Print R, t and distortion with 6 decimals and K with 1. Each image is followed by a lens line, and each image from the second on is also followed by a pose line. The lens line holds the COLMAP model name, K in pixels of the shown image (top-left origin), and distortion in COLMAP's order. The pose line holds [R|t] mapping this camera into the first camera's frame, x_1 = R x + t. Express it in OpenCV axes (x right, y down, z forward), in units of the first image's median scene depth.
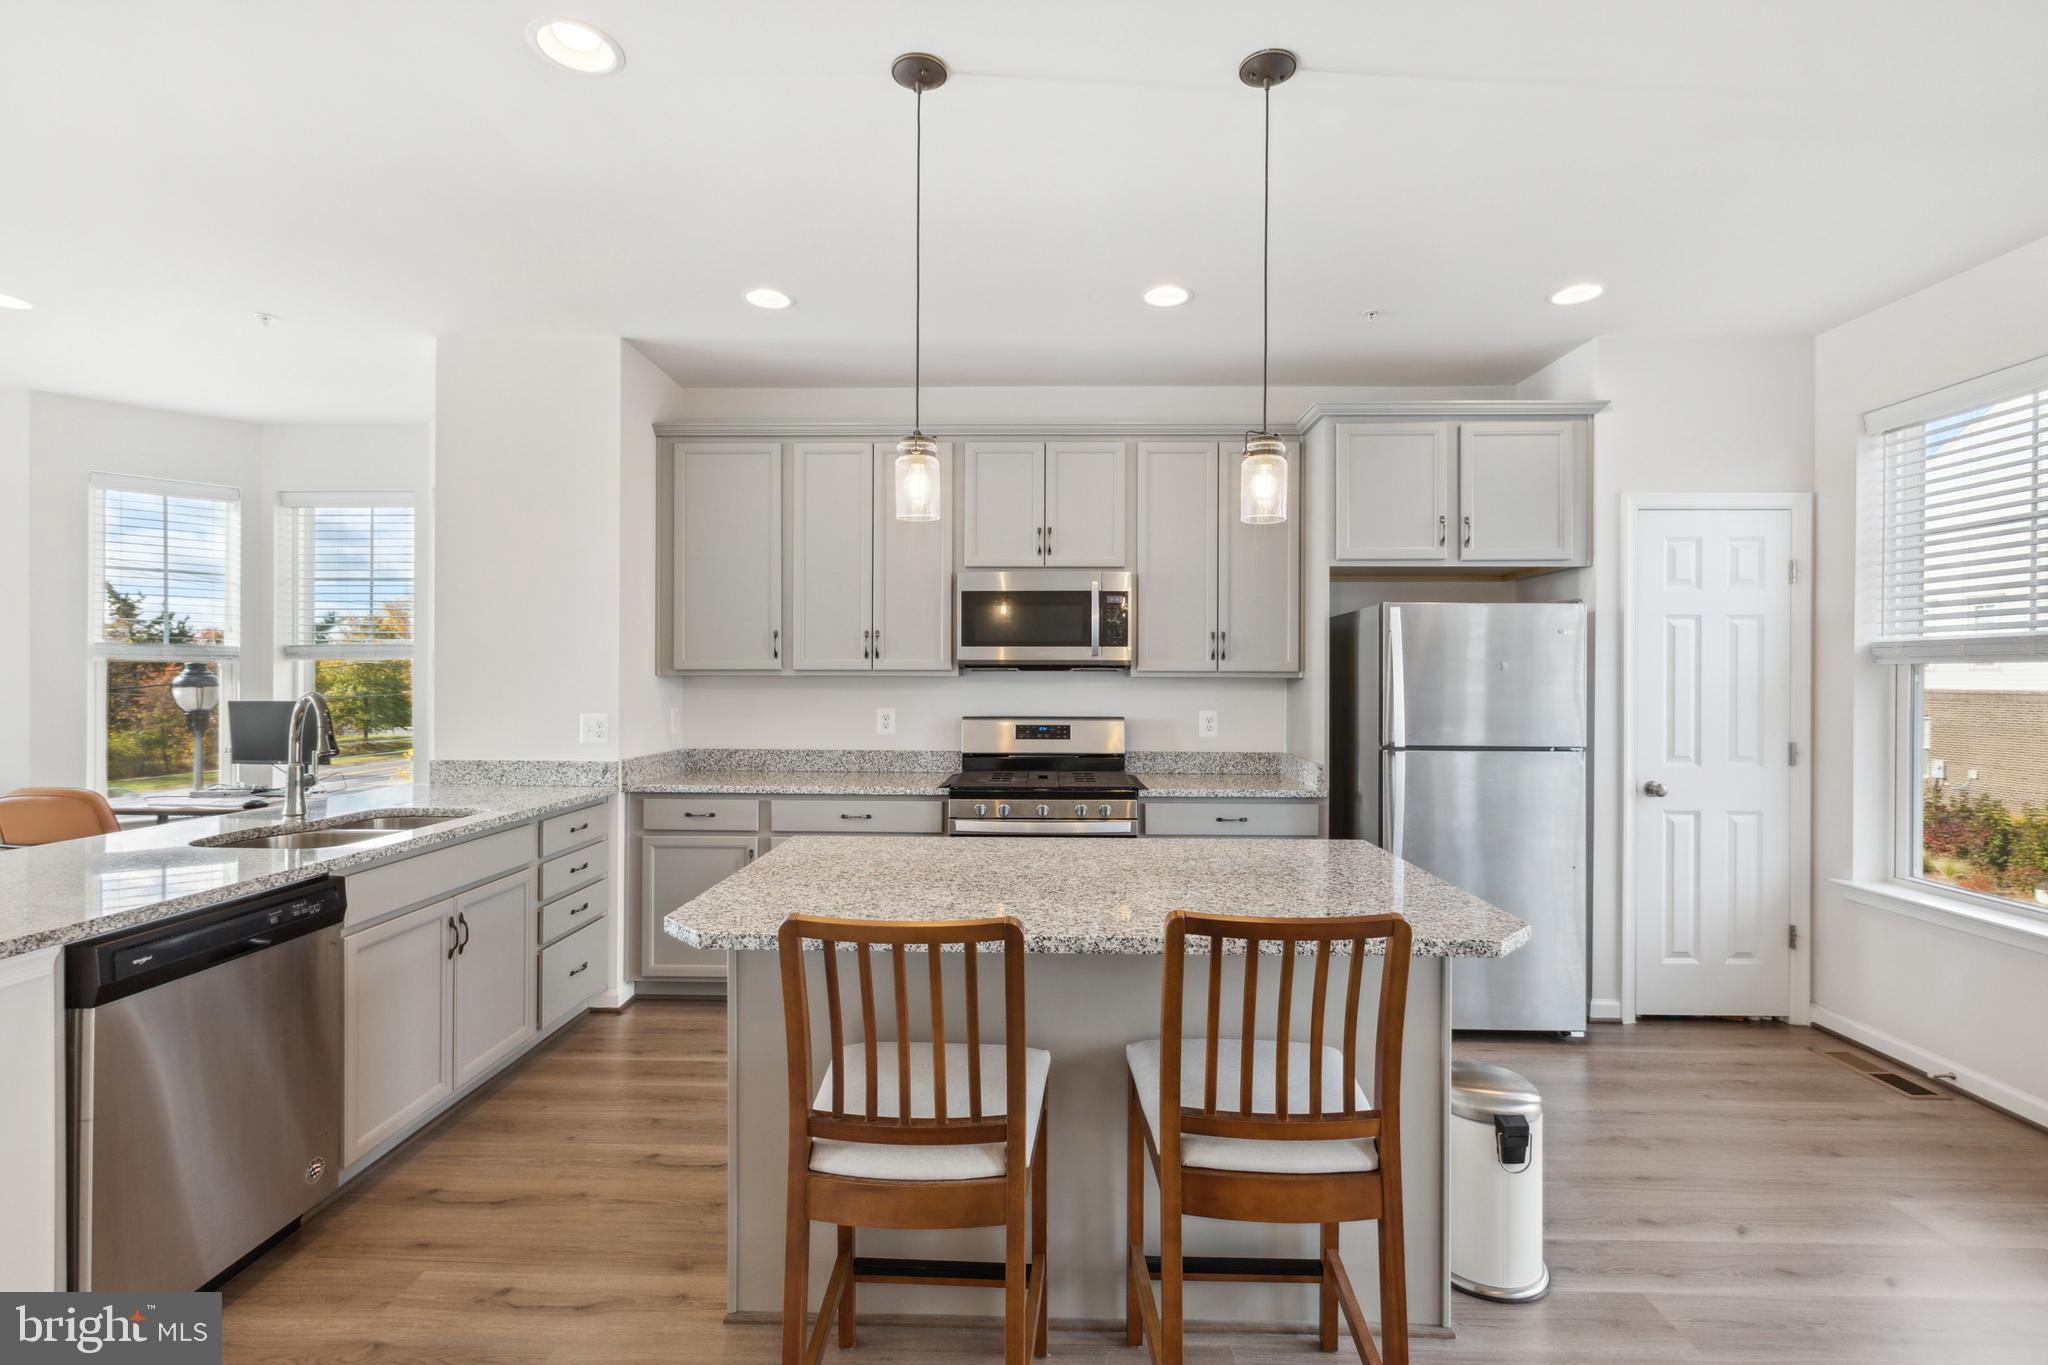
lens RADIAL K [[918.1, 0, 1027.7], [0, 918.1, 680.4], [0, 0, 1]] dist [0.002003, -0.001089]
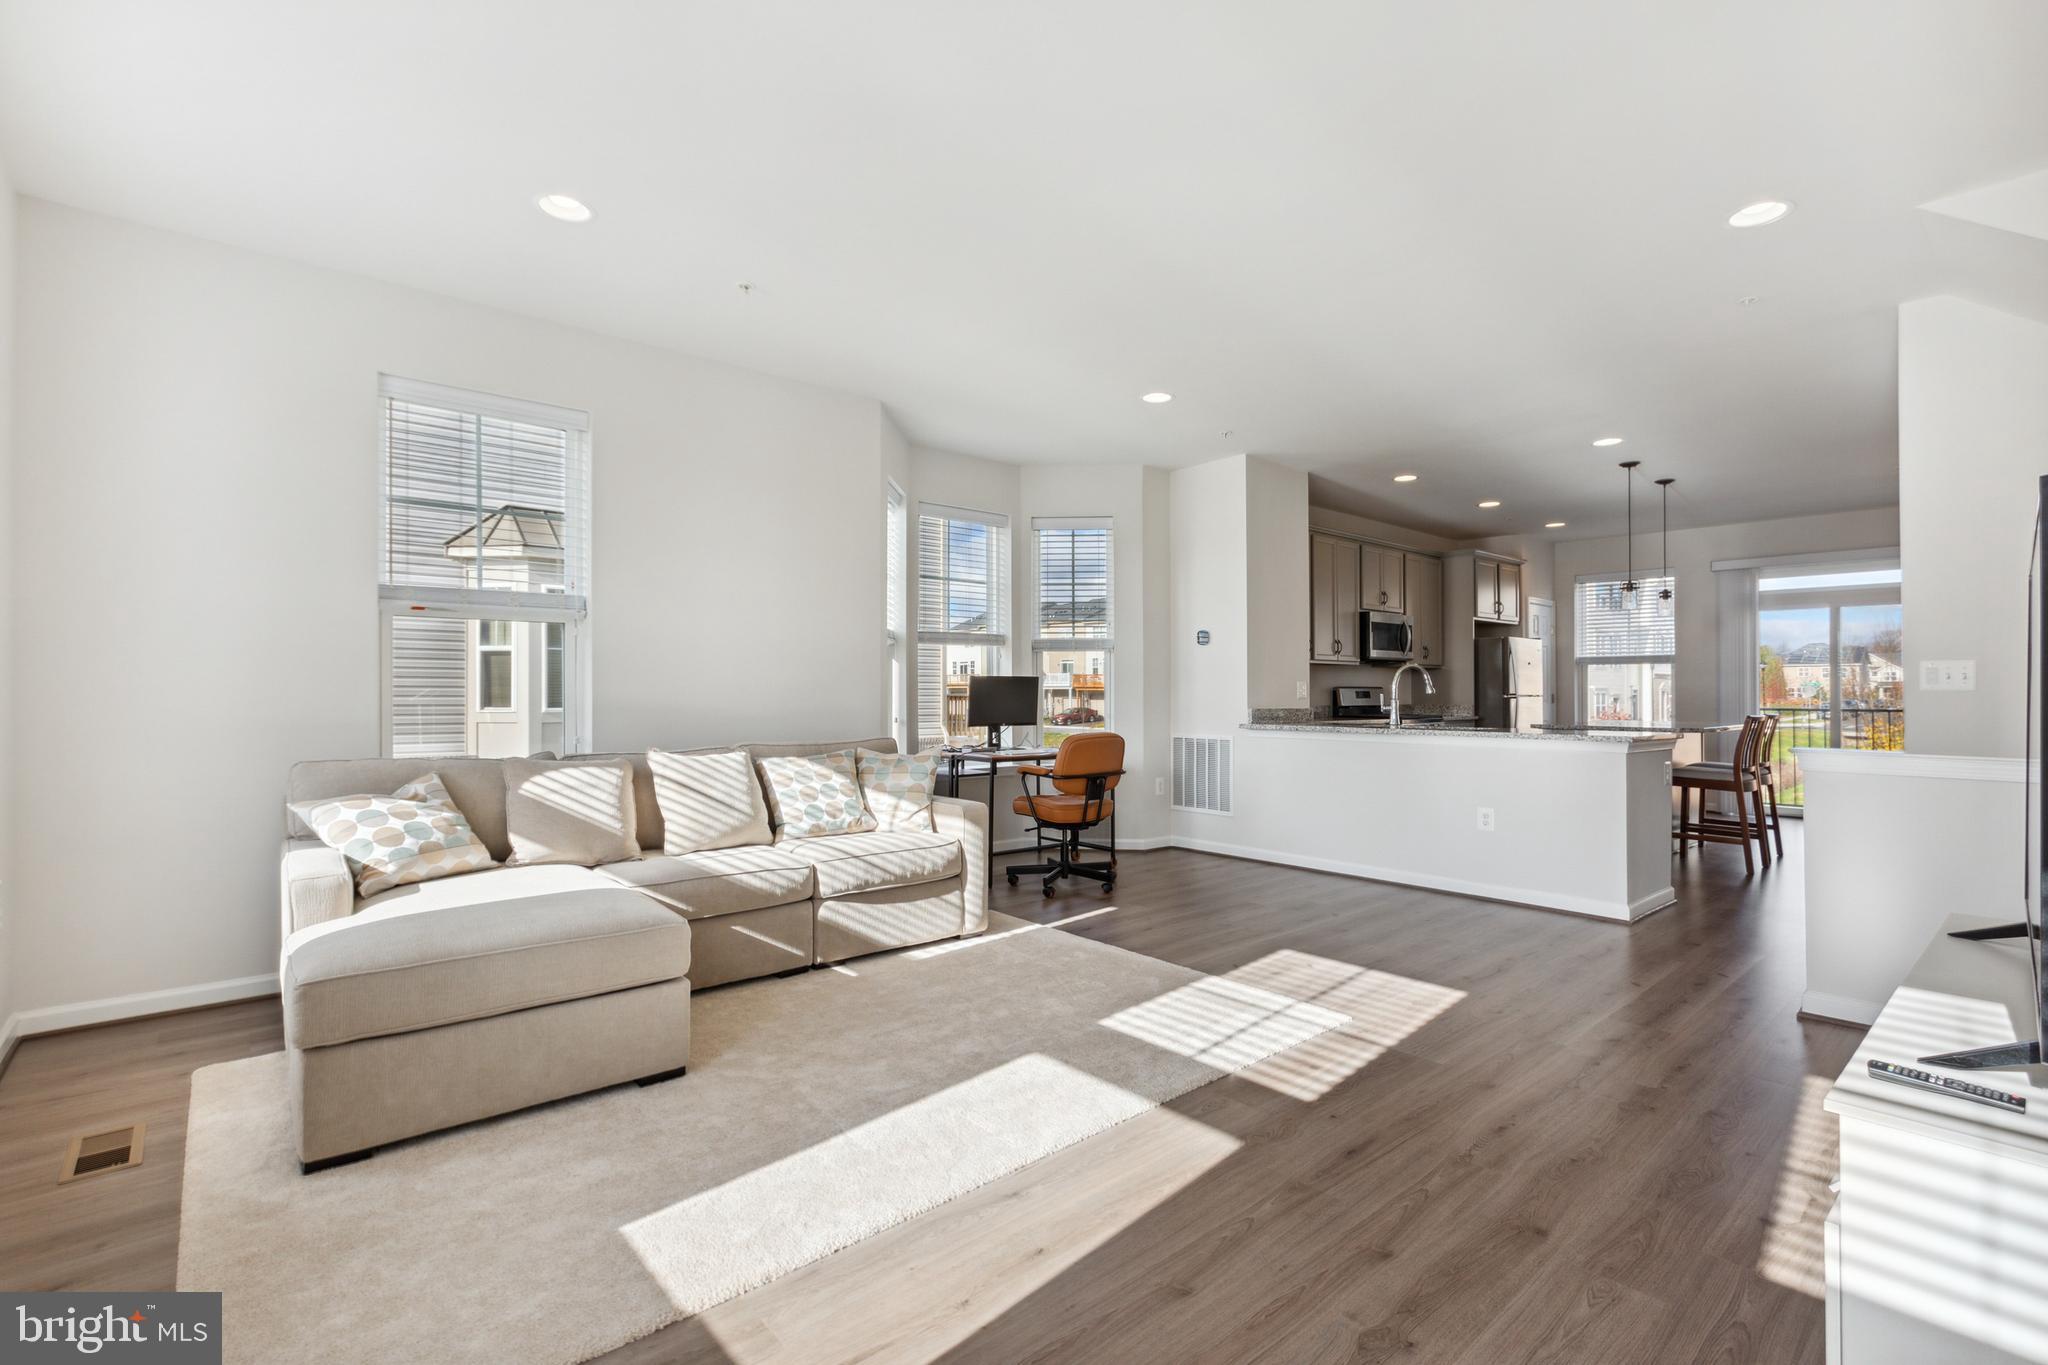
lens RADIAL K [[927.2, 0, 941.3], [0, 927.2, 688.6], [0, 0, 1]] dist [-0.042028, -0.000230]
pose [[0.777632, 0.003343, 0.628710, -2.117803], [-0.002579, 0.999994, -0.002128, 0.054241], [-0.628714, 0.000033, 0.777637, 0.085369]]
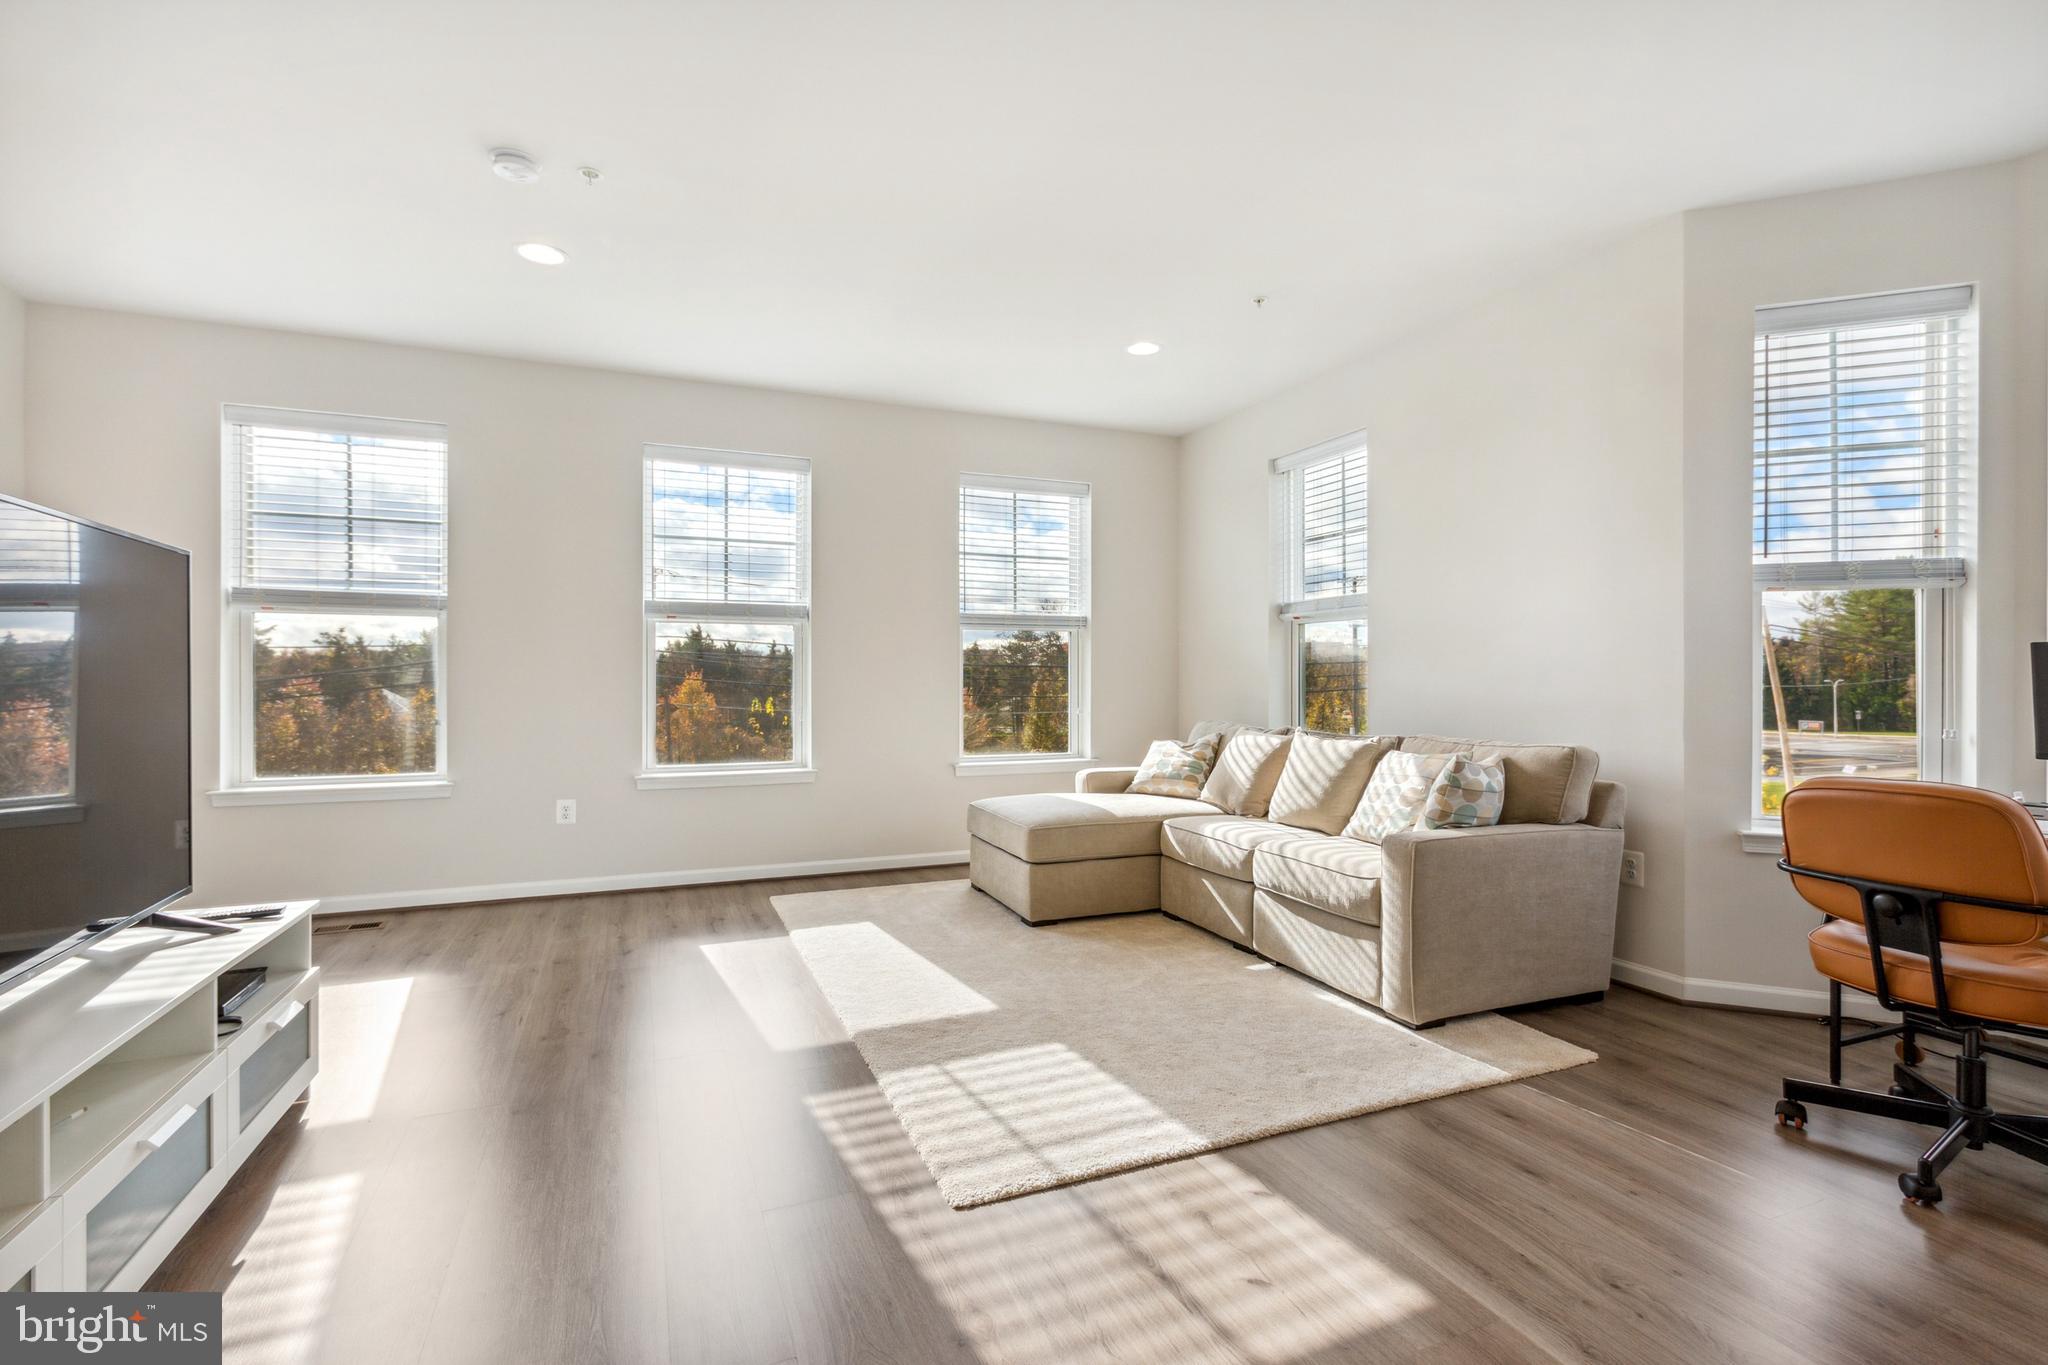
lens RADIAL K [[918.1, 0, 1027.7], [0, 918.1, 680.4], [0, 0, 1]] dist [0.002003, -0.001089]
pose [[0.407388, -0.002235, -0.913253, -0.858897], [-0.000708, 0.999996, -0.002763, 0.061798], [0.913255, 0.001773, 0.407384, 0.308211]]
